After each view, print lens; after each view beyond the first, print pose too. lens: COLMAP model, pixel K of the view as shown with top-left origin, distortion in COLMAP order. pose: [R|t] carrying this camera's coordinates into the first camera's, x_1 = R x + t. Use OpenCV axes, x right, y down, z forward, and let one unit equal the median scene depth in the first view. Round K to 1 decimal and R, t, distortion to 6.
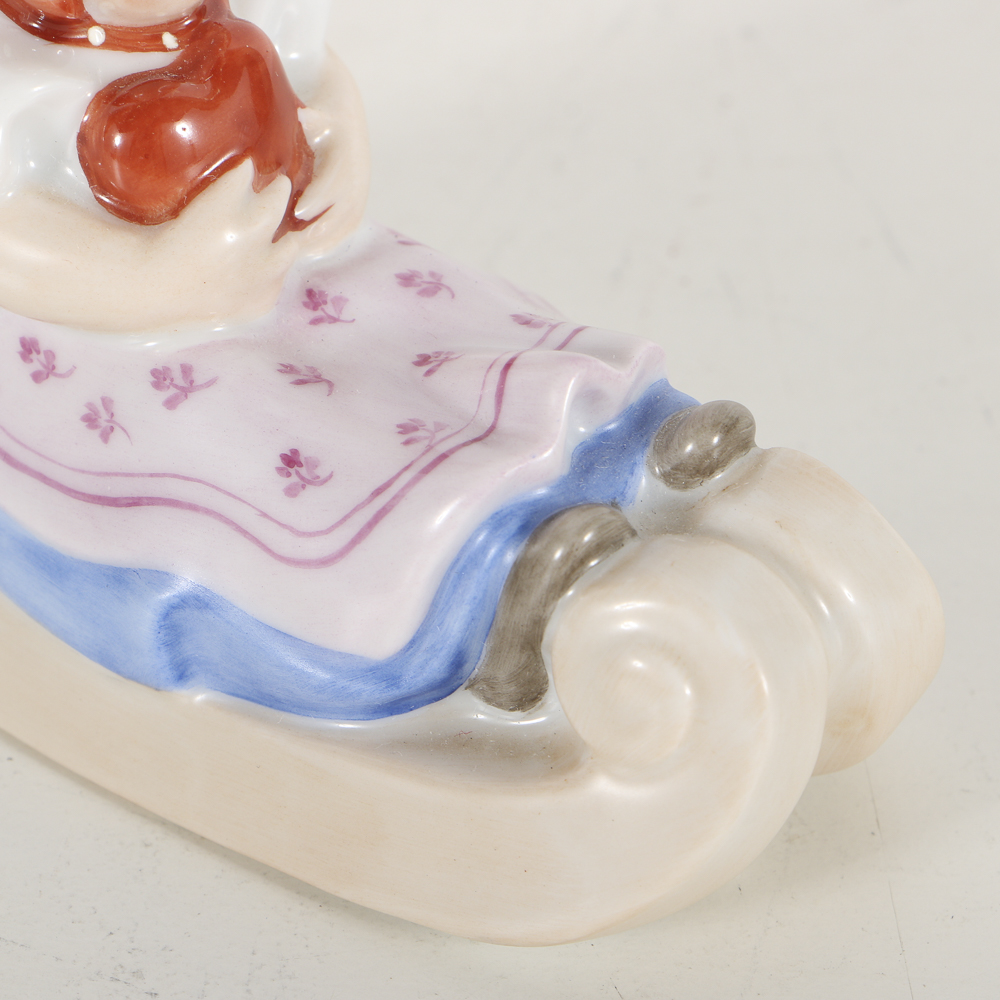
lens RADIAL K [[5702.3, 0, 500.0], [0, 5702.3, 500.1], [0, 0, 1]] dist [-0.120104, 0.000000]
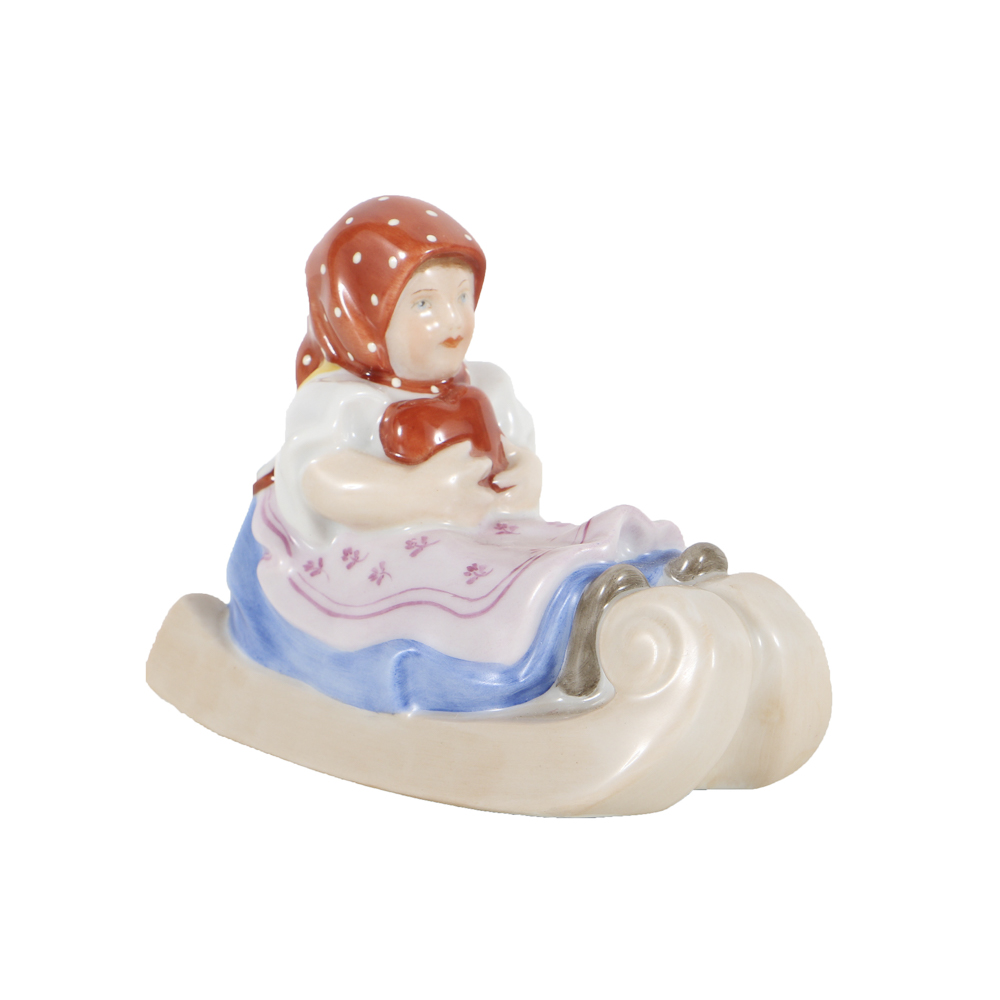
lens RADIAL K [[3261.2, 0, 502.2], [0, 3261.2, 496.6], [0, 0, 1]] dist [0.008880, 0.000000]
pose [[0.988586, 0.027393, -0.148145, 0.126301], [-0.094112, 0.880149, -0.465274, 0.455139], [0.117645, 0.473906, 0.872681, 0.075667]]
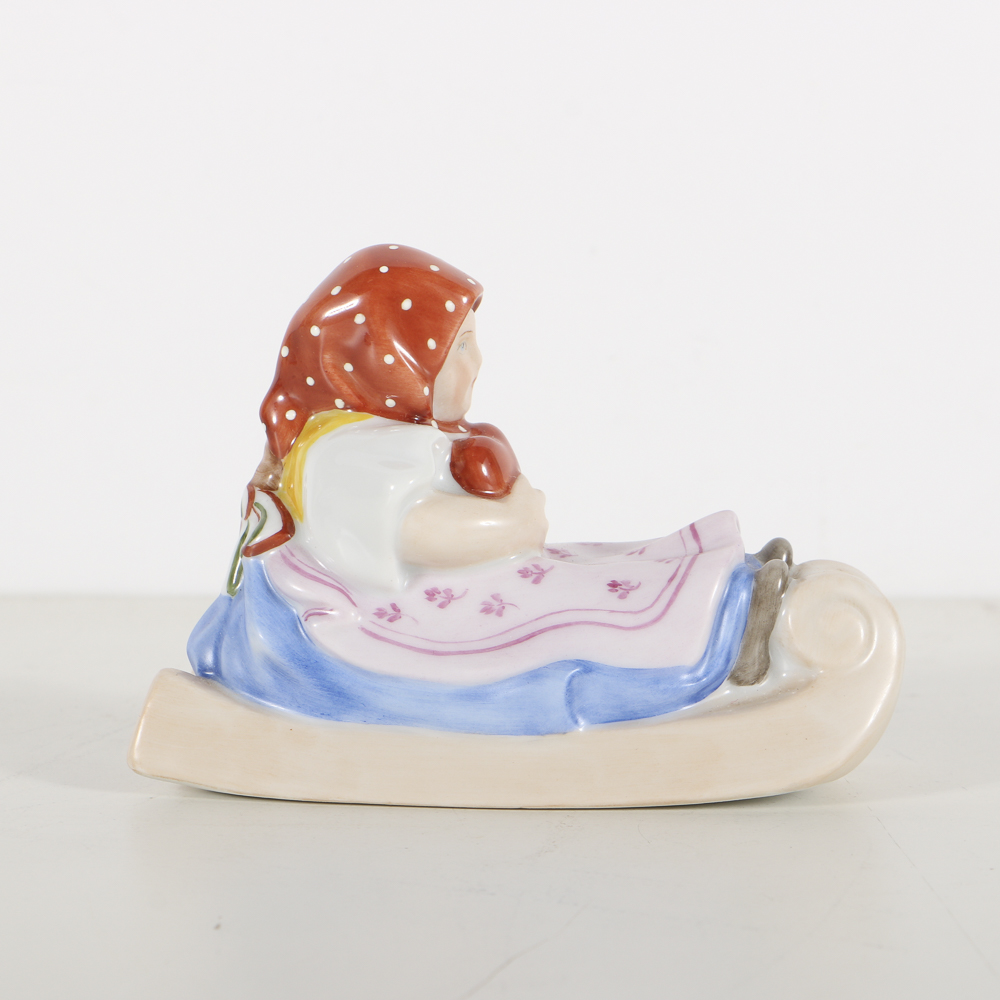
lens RADIAL K [[3261.2, 0, 500.3], [0, 3261.2, 503.5], [0, 0, 1]] dist [0.008880, 0.000000]
pose [[0.811533, -0.067892, 0.580349, -0.702470], [0.355515, 0.845598, -0.398213, 0.393328], [-0.463707, 0.529485, 0.710367, 0.215178]]
